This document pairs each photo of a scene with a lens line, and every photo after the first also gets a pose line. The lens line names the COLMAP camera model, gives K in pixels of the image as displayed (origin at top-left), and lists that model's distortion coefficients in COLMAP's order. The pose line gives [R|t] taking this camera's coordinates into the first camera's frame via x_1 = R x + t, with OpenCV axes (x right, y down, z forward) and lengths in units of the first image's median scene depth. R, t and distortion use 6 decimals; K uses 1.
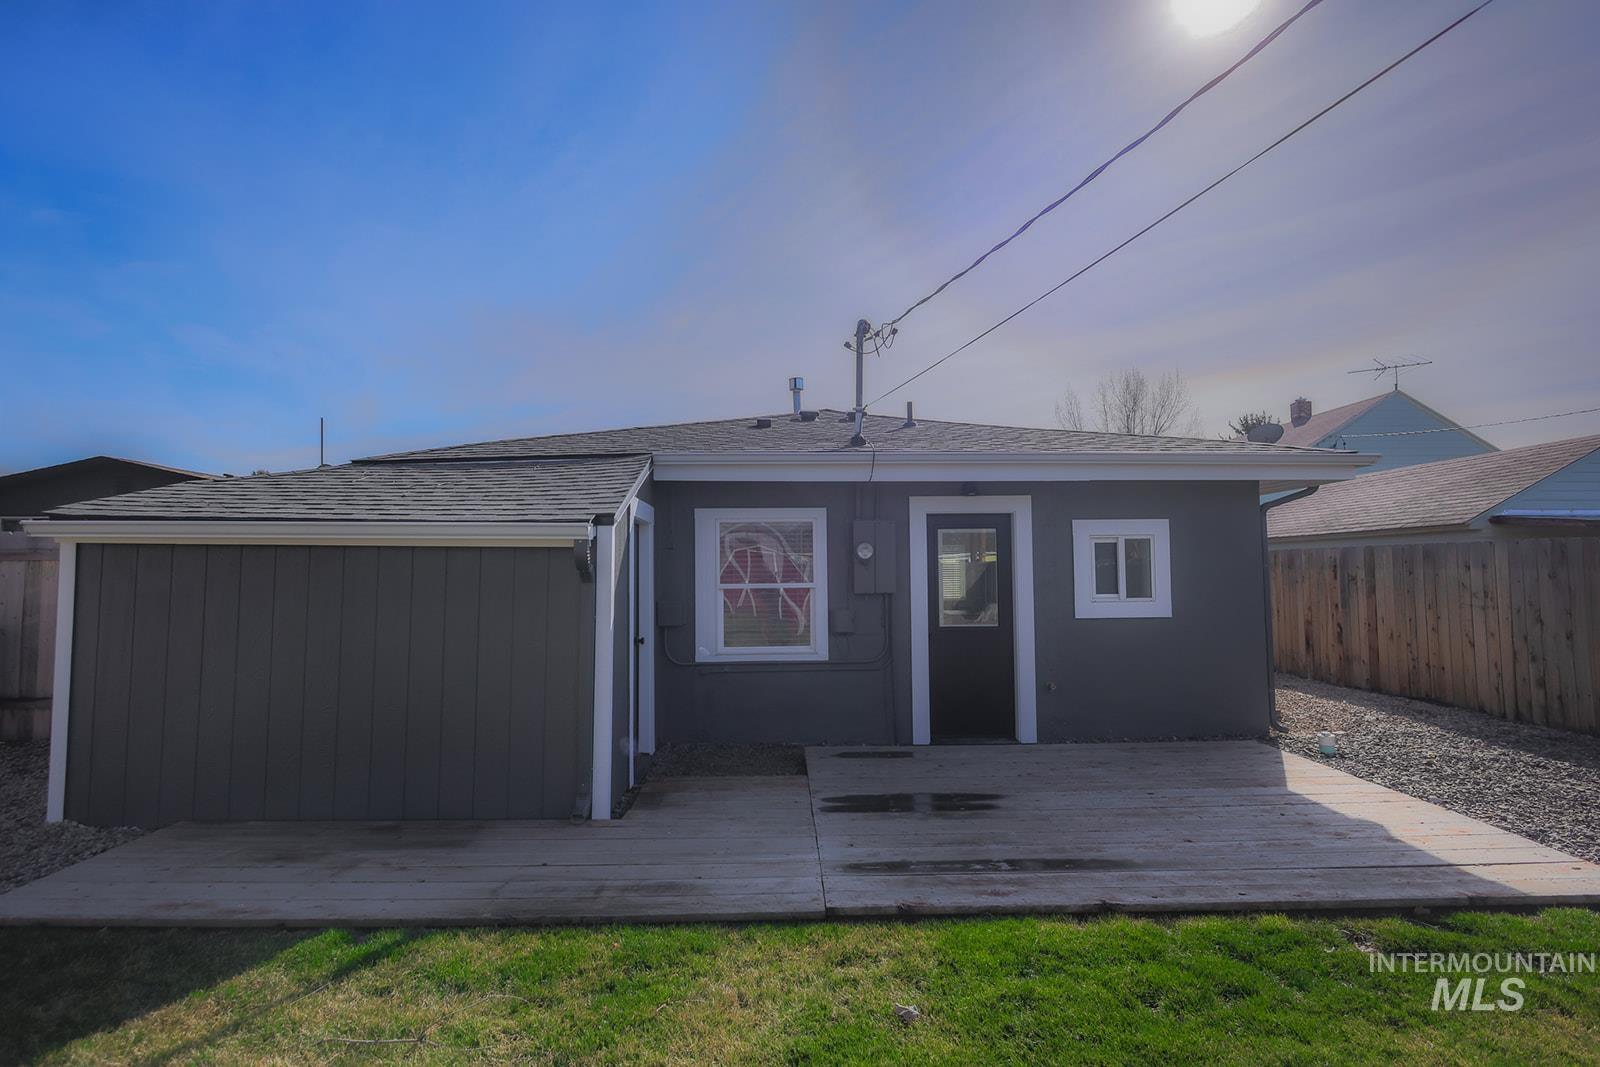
lens RADIAL K [[782.1, 0, 788.5], [0, 782.1, 531.8], [0, 0, 1]] dist [-0.000208, 0.002121]
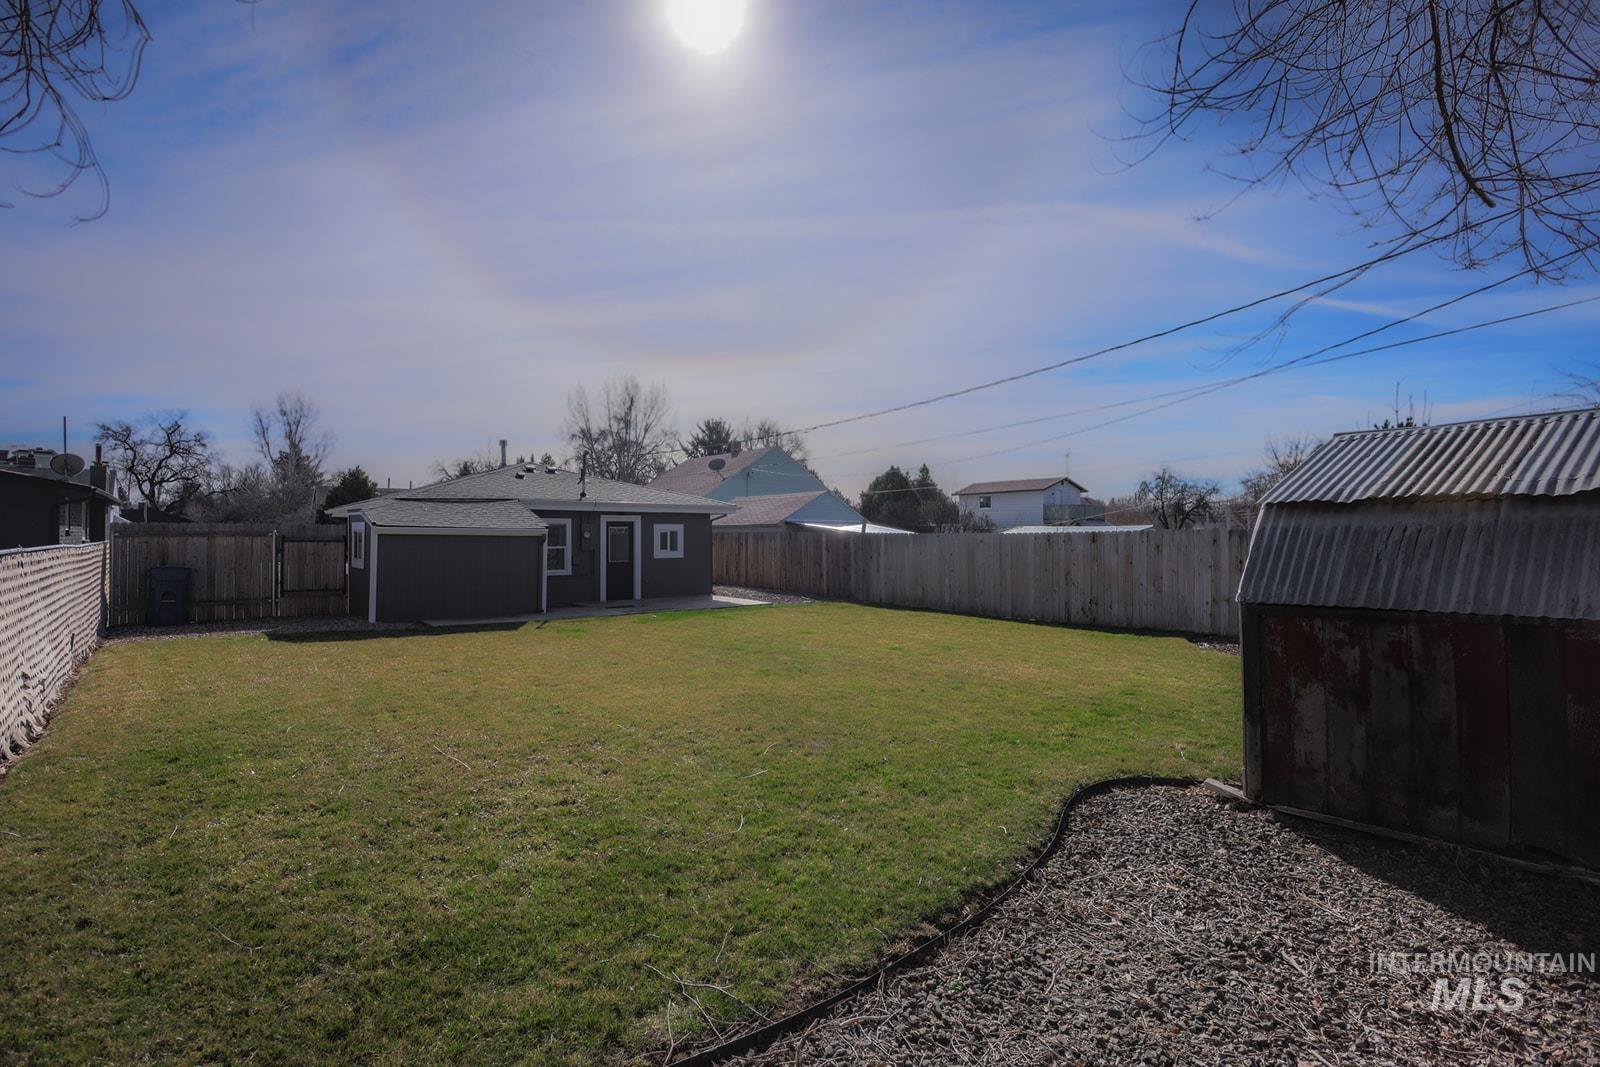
lens RADIAL K [[782.1, 0, 786.3], [0, 782.1, 533.4], [0, 0, 1]] dist [-0.000208, 0.002121]
pose [[0.806870, 0.006680, 0.590691, -0.939695], [-0.033259, 0.998864, 0.034136, -0.095726], [-0.589792, -0.047189, 0.806176, -1.604802]]
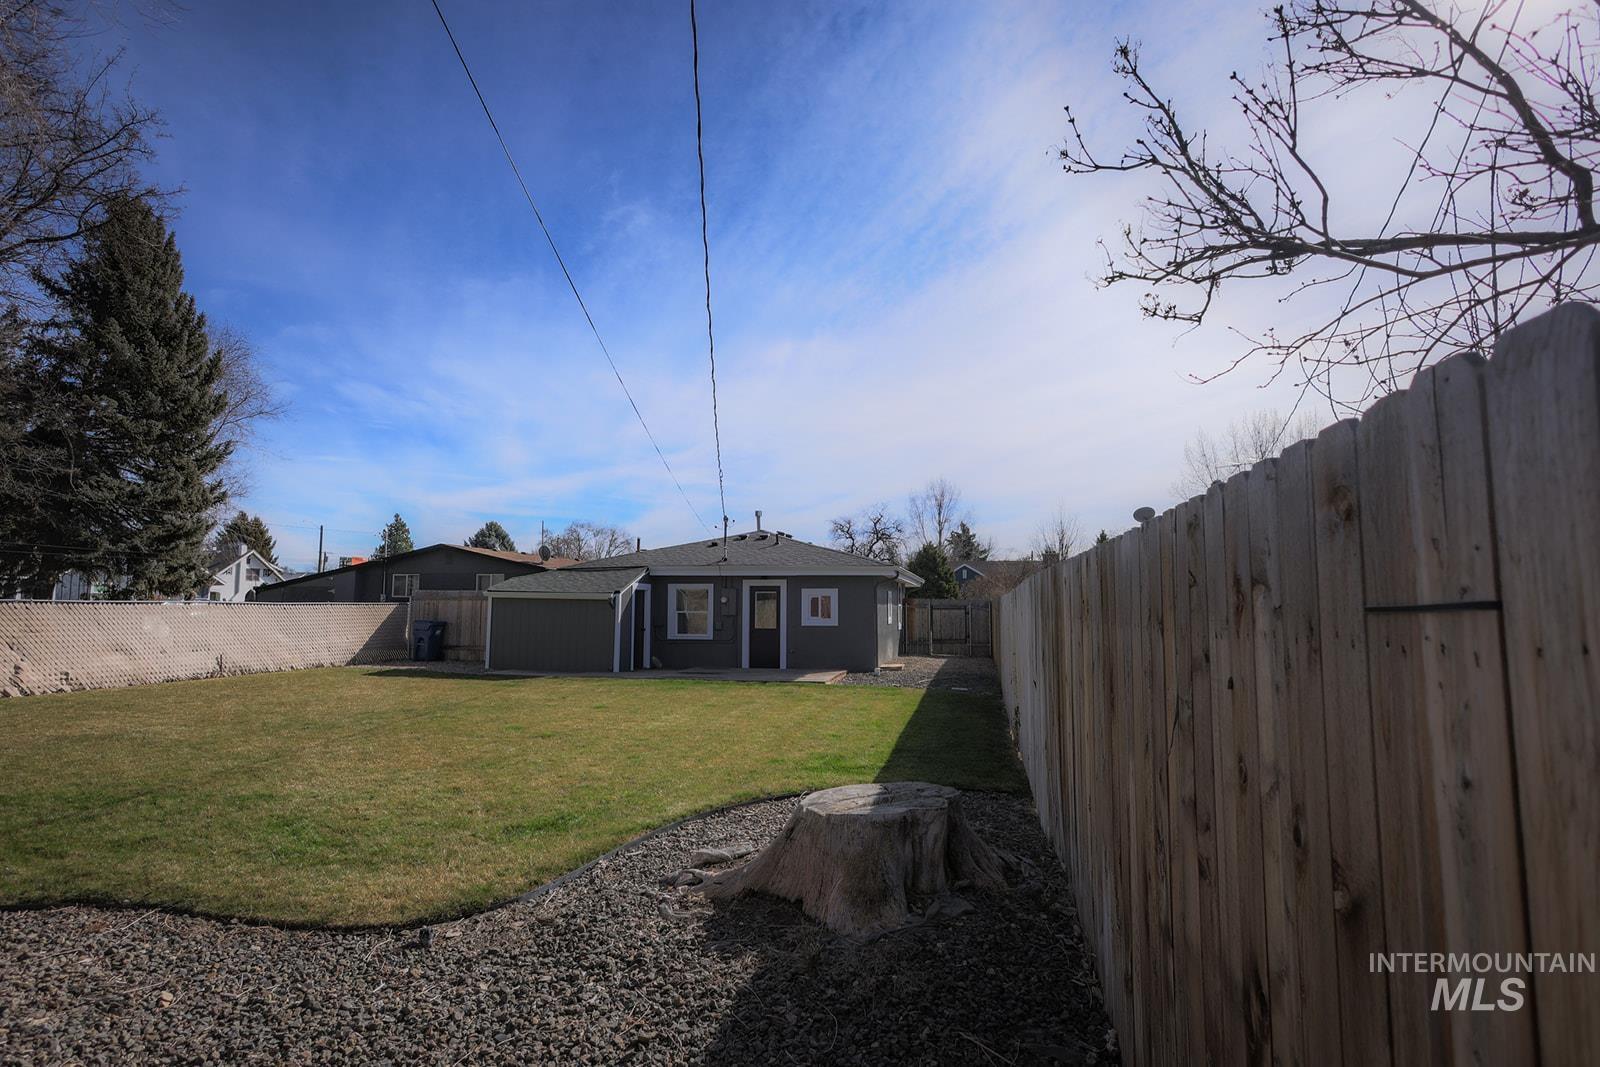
lens RADIAL K [[826.0, 0, 801.8], [0, 826.0, 529.3], [0, 0, 1]] dist [-0.004276, -0.000077]
pose [[0.976332, -0.009302, -0.216075, 0.970763], [-0.000522, 0.998970, -0.045365, -0.089393], [0.216275, 0.044404, 0.975322, -1.754350]]
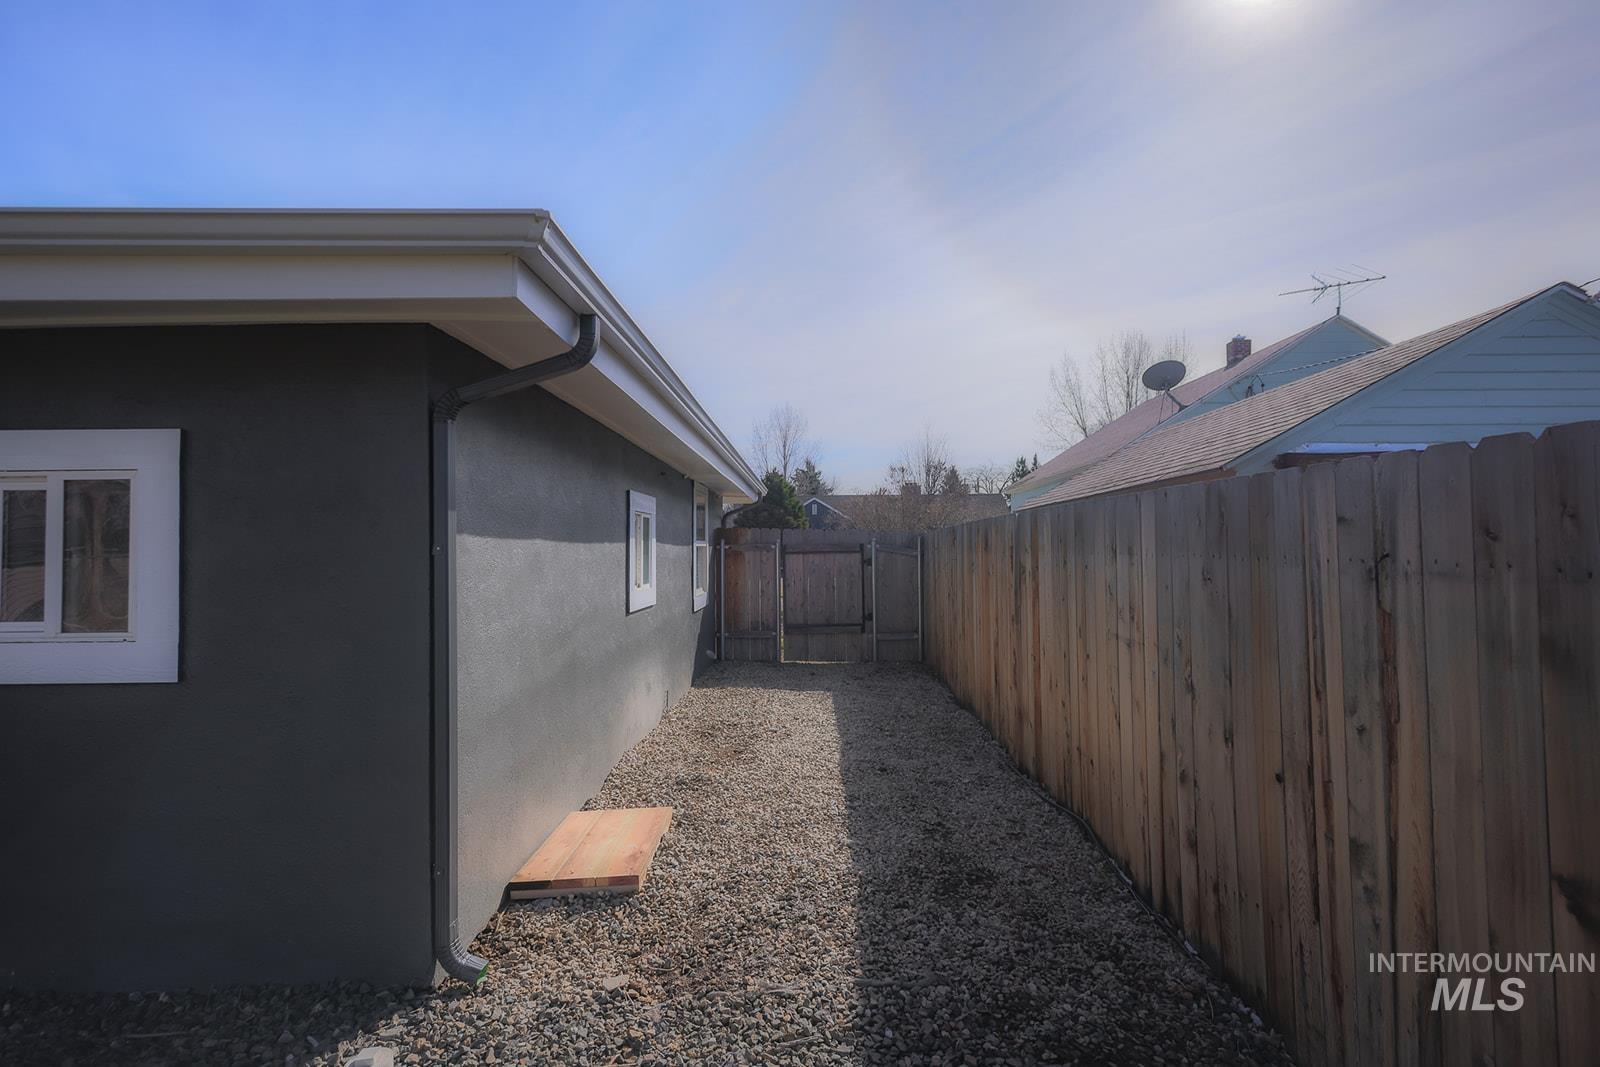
lens RADIAL K [[784.7, 0, 797.2], [0, 784.7, 538.6], [0, 0, 1]] dist [0.000014, -0.000022]
pose [[0.999437, 0.000651, -0.033542, 0.804983], [0.000551, 0.999359, 0.035795, 0.023957], [0.033544, -0.035793, 0.998796, 0.620944]]
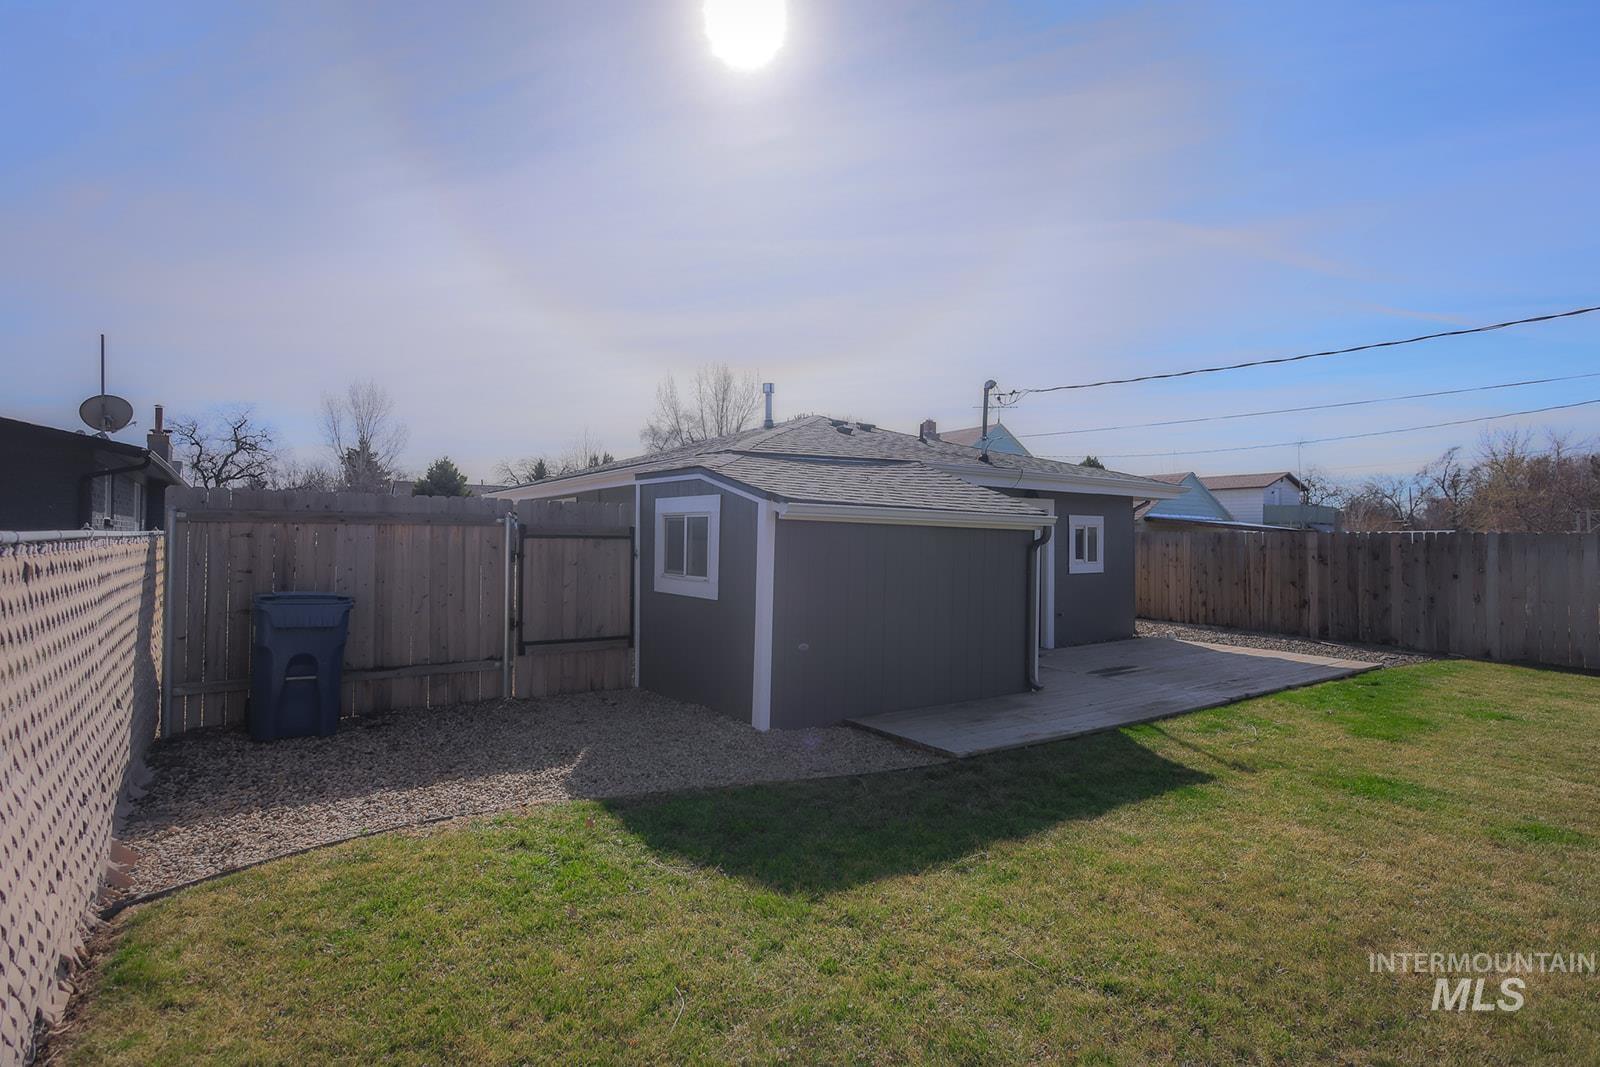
lens RADIAL K [[782.1, 0, 794.4], [0, 782.1, 528.5], [0, 0, 1]] dist [-0.000208, 0.002121]
pose [[0.831217, 0.021441, 0.555535, -1.056856], [-0.040552, 0.998933, 0.022121, -0.000120], [-0.554468, -0.040916, 0.831199, -0.069472]]
